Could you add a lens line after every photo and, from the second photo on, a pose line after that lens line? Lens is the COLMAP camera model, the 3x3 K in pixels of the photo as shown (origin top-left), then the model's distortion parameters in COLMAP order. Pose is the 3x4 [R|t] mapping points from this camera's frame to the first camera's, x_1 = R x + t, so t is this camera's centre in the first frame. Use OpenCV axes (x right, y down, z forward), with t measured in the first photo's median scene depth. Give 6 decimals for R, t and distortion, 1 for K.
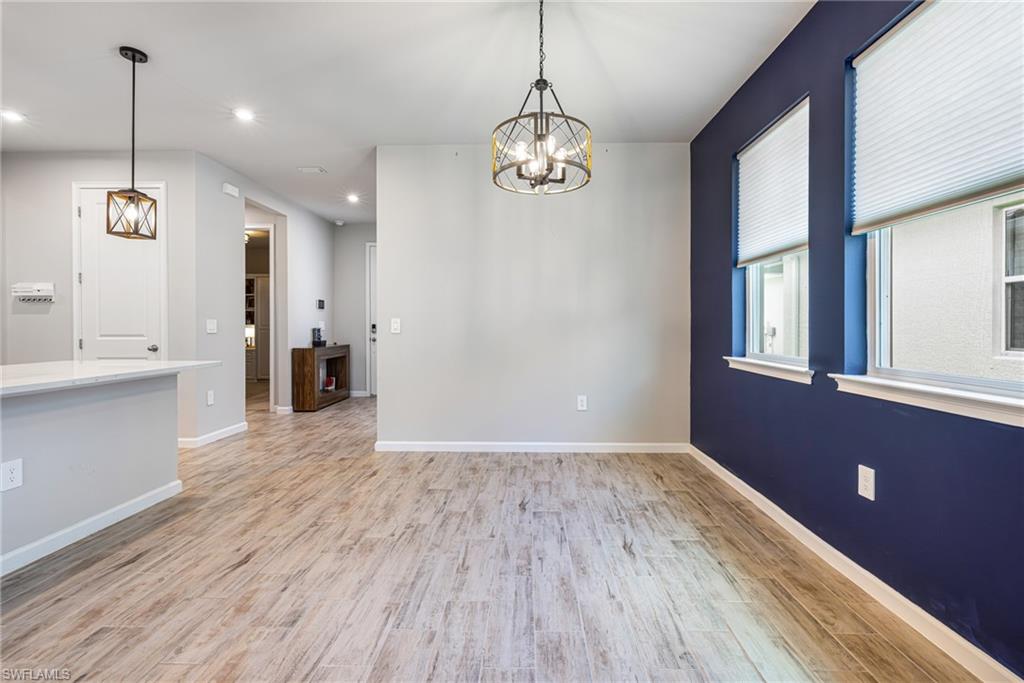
lens RADIAL K [[449.1, 0, 518.0], [0, 449.1, 331.9], [0, 0, 1]] dist [-0.000233, -0.000599]
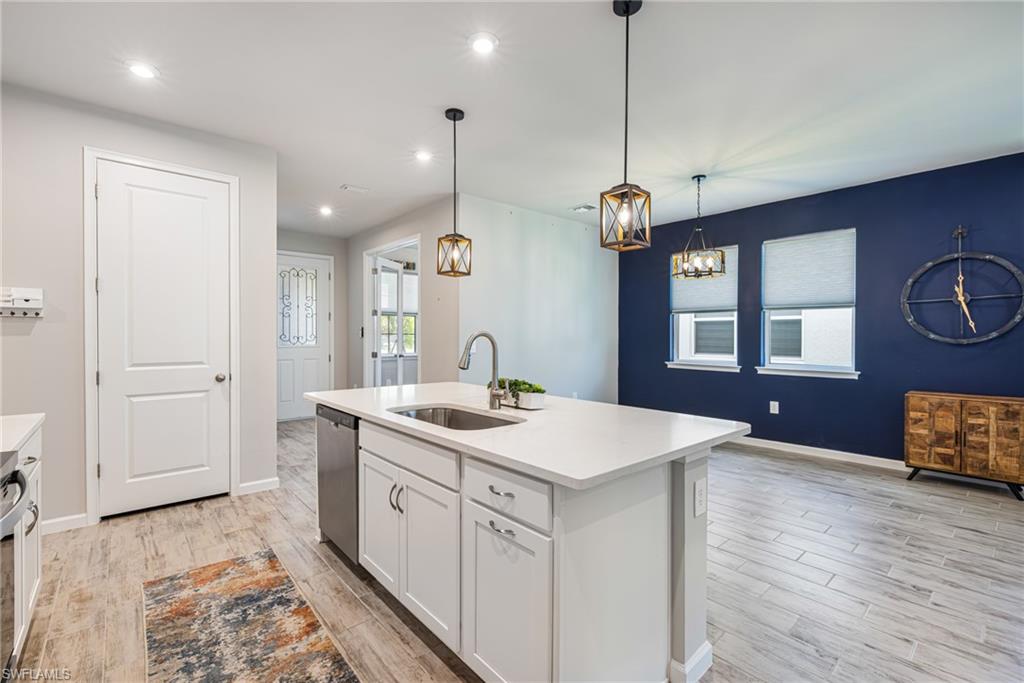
lens RADIAL K [[449.1, 0, 512.2], [0, 449.1, 339.5], [0, 0, 1]] dist [-0.000233, -0.000599]
pose [[0.745341, -0.003731, 0.666673, -1.002495], [0.004893, 0.999988, 0.000127, -0.031570], [-0.666665, 0.003167, 0.745351, 0.033419]]
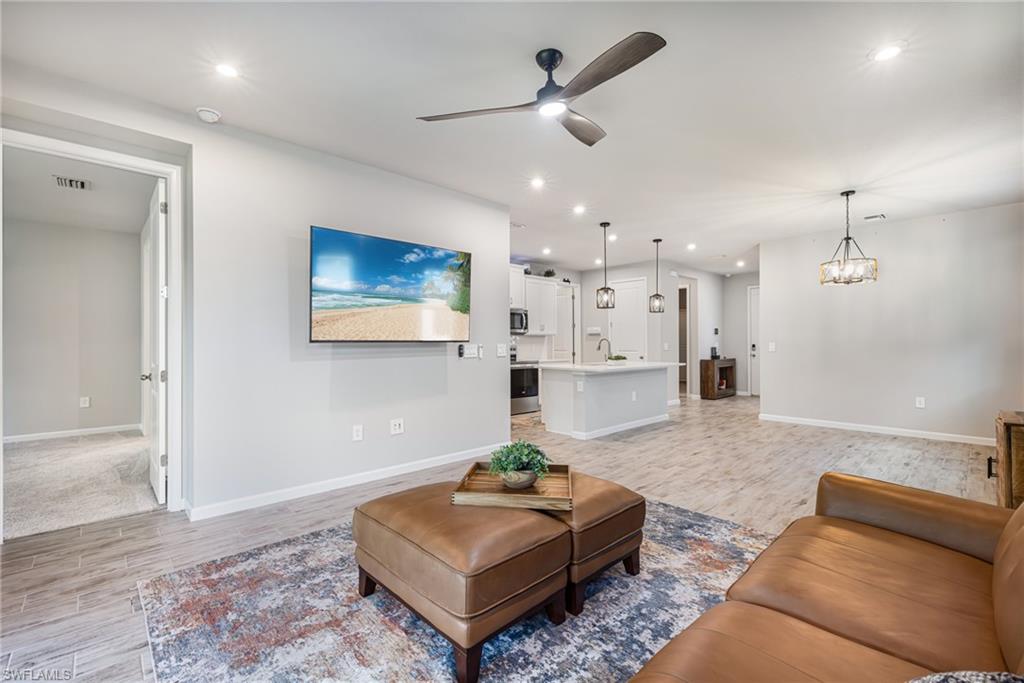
lens RADIAL K [[449.1, 0, 520.4], [0, 449.1, 340.5], [0, 0, 1]] dist [-0.000233, -0.000599]
pose [[0.715846, -0.005823, -0.698234, 0.232583], [-0.006036, 0.999876, -0.014527, -0.006641], [0.698232, 0.014614, 0.715722, -0.882324]]
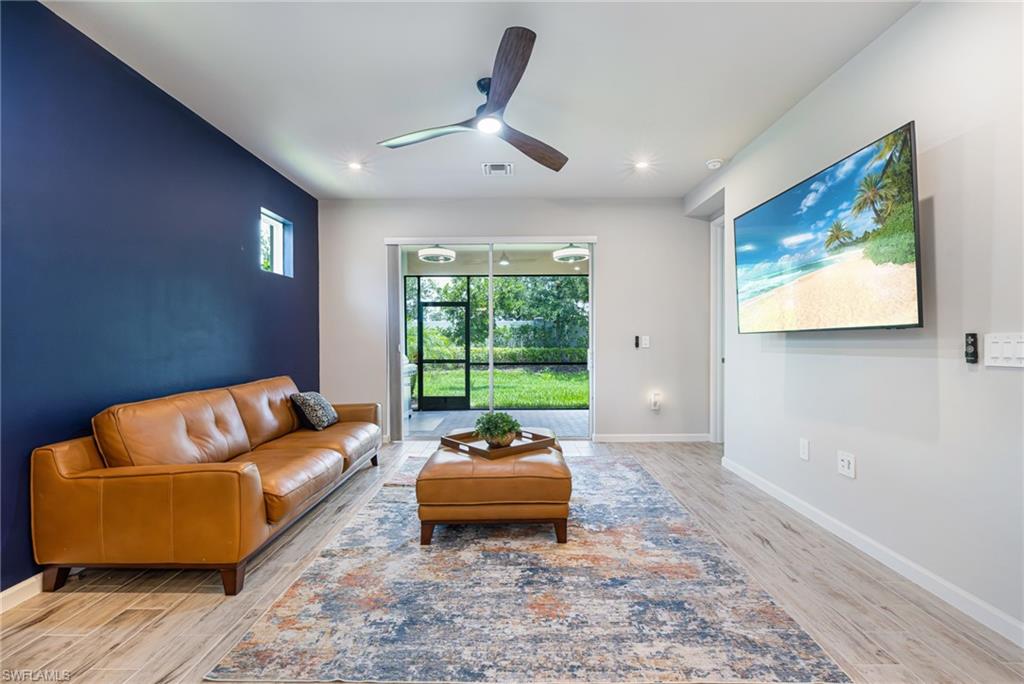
lens RADIAL K [[449.1, 0, 511.6], [0, 449.1, 348.7], [0, 0, 1]] dist [-0.000233, -0.000599]
pose [[-0.999938, 0.003421, -0.010596, -0.182414], [0.003090, 0.999510, 0.031160, -0.011869], [0.010697, 0.031126, -0.999458, 0.260804]]
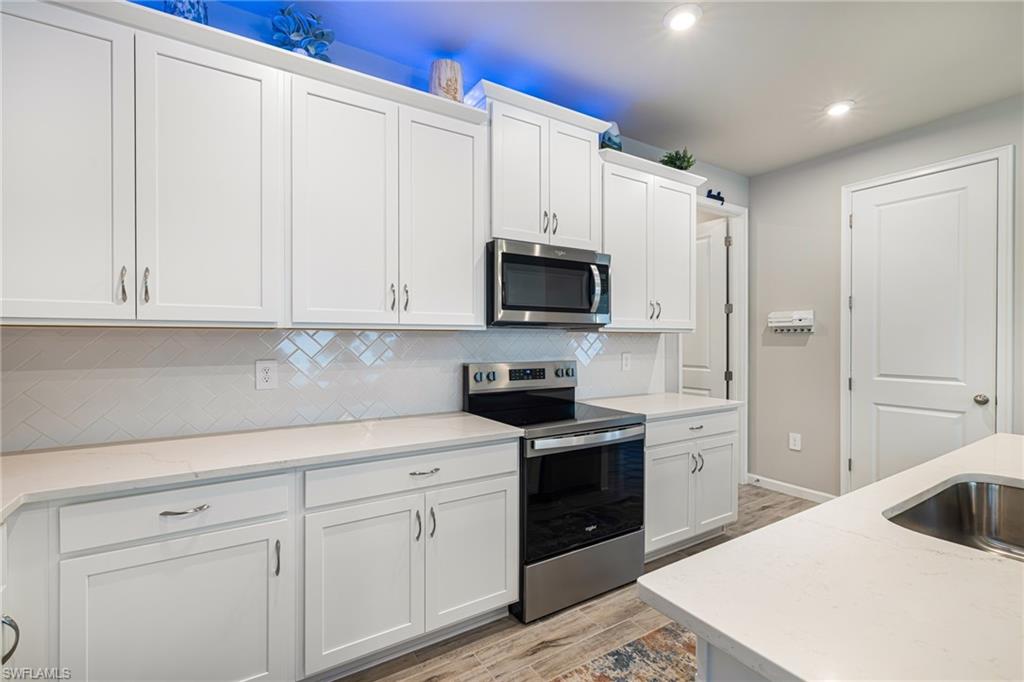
lens RADIAL K [[449.1, 0, 526.1], [0, 449.1, 342.4], [0, 0, 1]] dist [-0.000233, -0.000599]
pose [[0.553981, 0.005889, -0.832509, -0.650445], [-0.010943, 0.999940, -0.000208, -0.043191], [0.832457, 0.009225, 0.554012, 0.067983]]
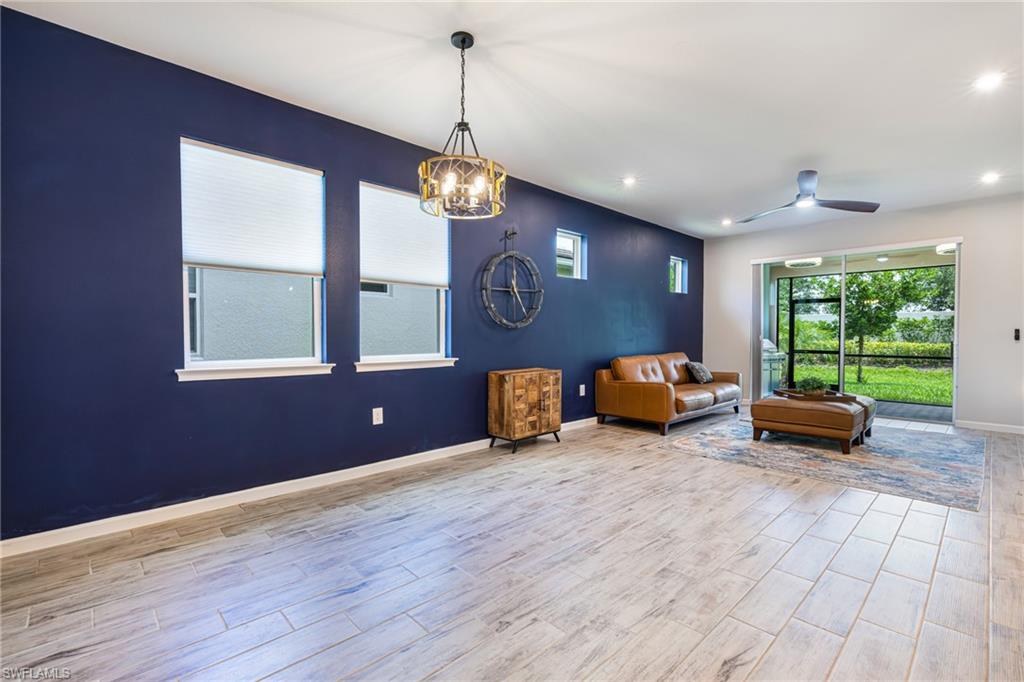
lens RADIAL K [[449.1, 0, 507.4], [0, 449.1, 343.4], [0, 0, 1]] dist [-0.000233, -0.000599]
pose [[-0.692535, -0.017218, 0.721179, -0.460181], [0.005974, 0.999544, 0.029600, -0.011502], [-0.721360, 0.024808, -0.692116, 0.914135]]
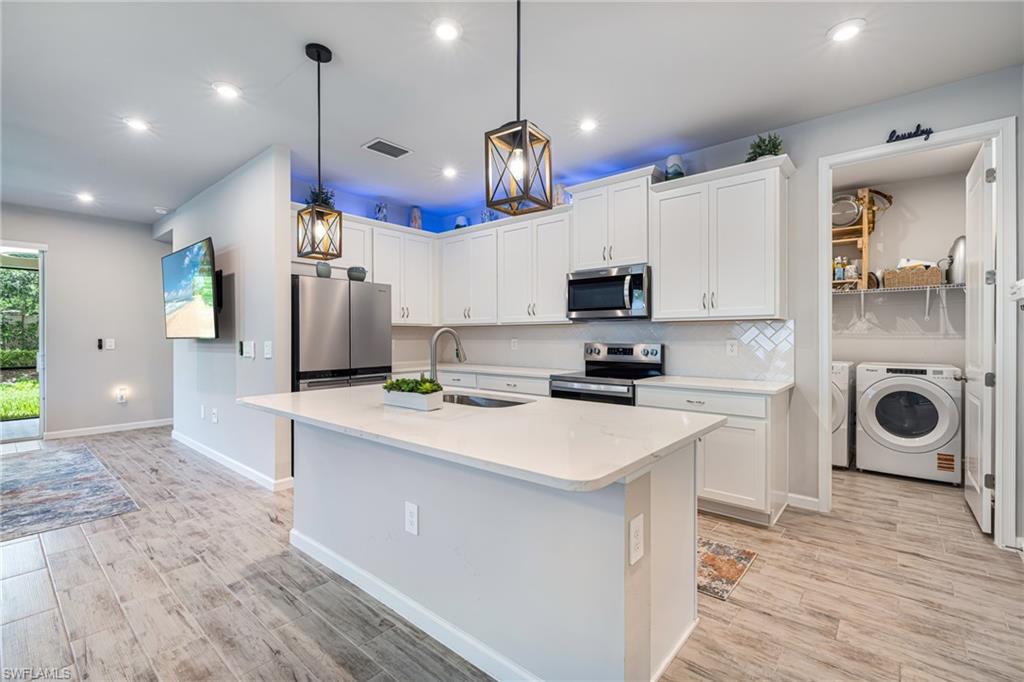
lens RADIAL K [[449.1, 0, 516.6], [0, 449.1, 335.8], [0, 0, 1]] dist [-0.000233, -0.000599]
pose [[-0.629847, -0.004909, -0.776703, -0.275319], [-0.009595, 0.999953, 0.001461, -0.030839], [0.776660, 0.008373, -0.629865, 0.893217]]
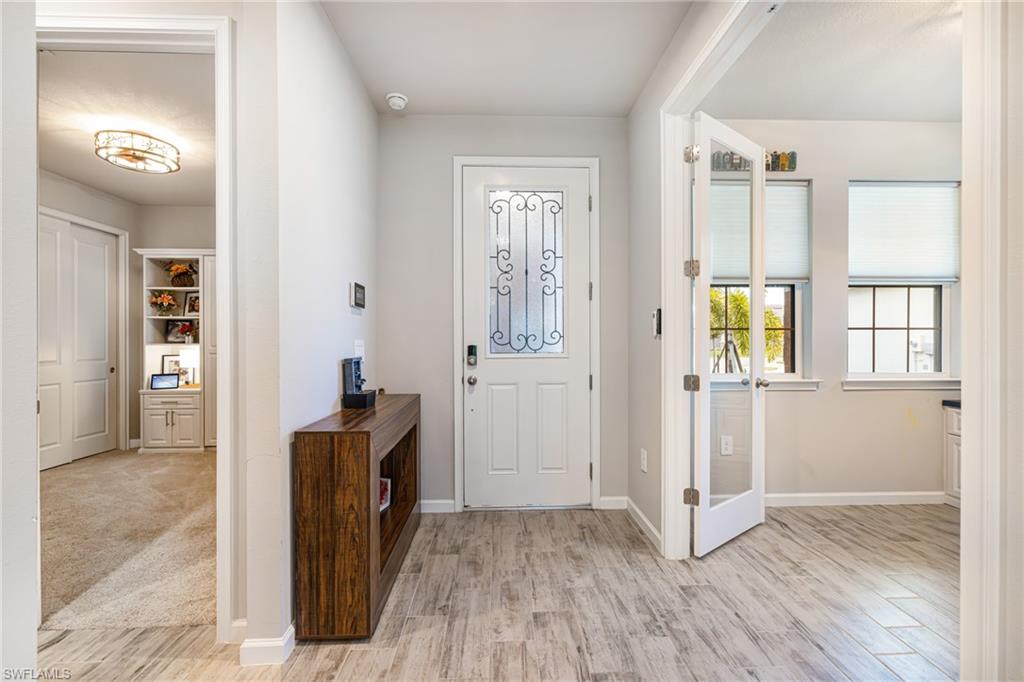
lens RADIAL K [[449.1, 0, 508.8], [0, 449.1, 341.9], [0, 0, 1]] dist [-0.000233, -0.000599]
pose [[0.999072, -0.005940, 0.042670, -0.545695], [0.006105, 0.999974, -0.003743, -0.032343], [-0.042647, 0.004000, 0.999082, 1.019681]]
